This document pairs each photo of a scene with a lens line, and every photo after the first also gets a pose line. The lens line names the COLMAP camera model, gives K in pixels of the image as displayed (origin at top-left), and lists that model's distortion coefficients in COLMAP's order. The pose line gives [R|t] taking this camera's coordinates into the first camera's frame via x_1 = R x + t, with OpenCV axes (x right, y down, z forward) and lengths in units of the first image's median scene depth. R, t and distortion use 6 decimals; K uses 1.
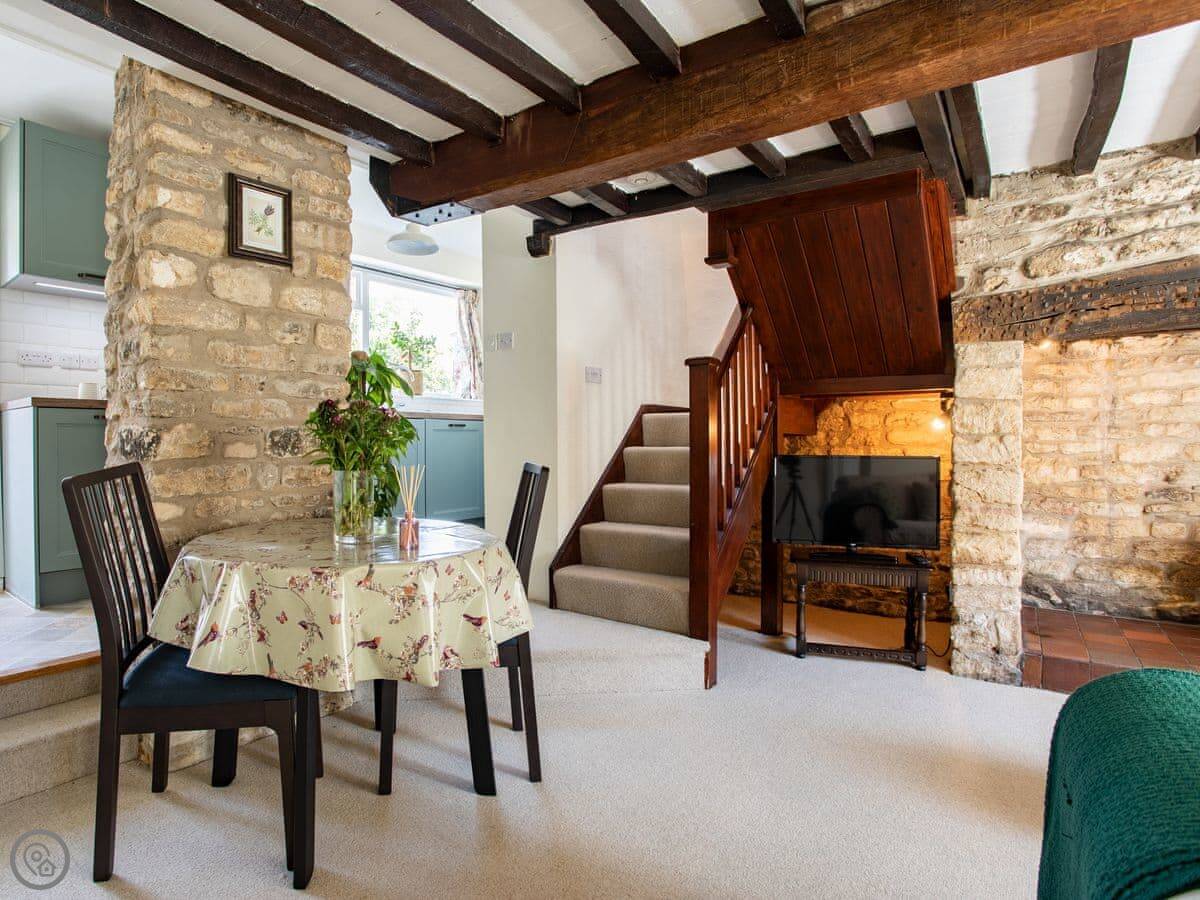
lens RADIAL K [[642.9, 0, 536.6], [0, 642.9, 448.3], [0, 0, 1]] dist [-0.062010, 0.024171]
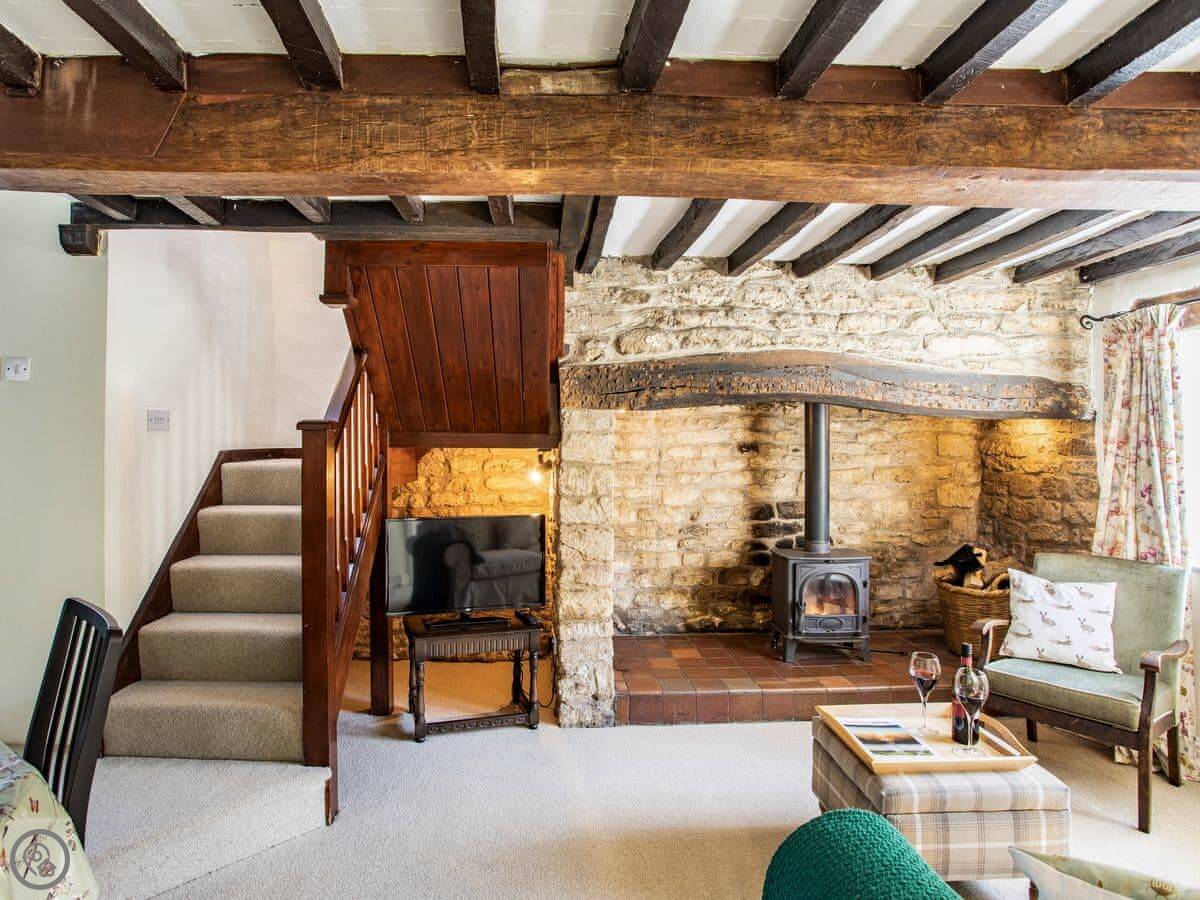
lens RADIAL K [[669.1, 0, 546.9], [0, 669.1, 430.1], [0, 0, 1]] dist [-0.076801, 0.029776]
pose [[0.781537, 0.011986, 0.623744, -0.040323], [0.001309, 0.999782, -0.020853, -0.111112], [-0.623858, 0.017114, 0.781351, 0.159038]]
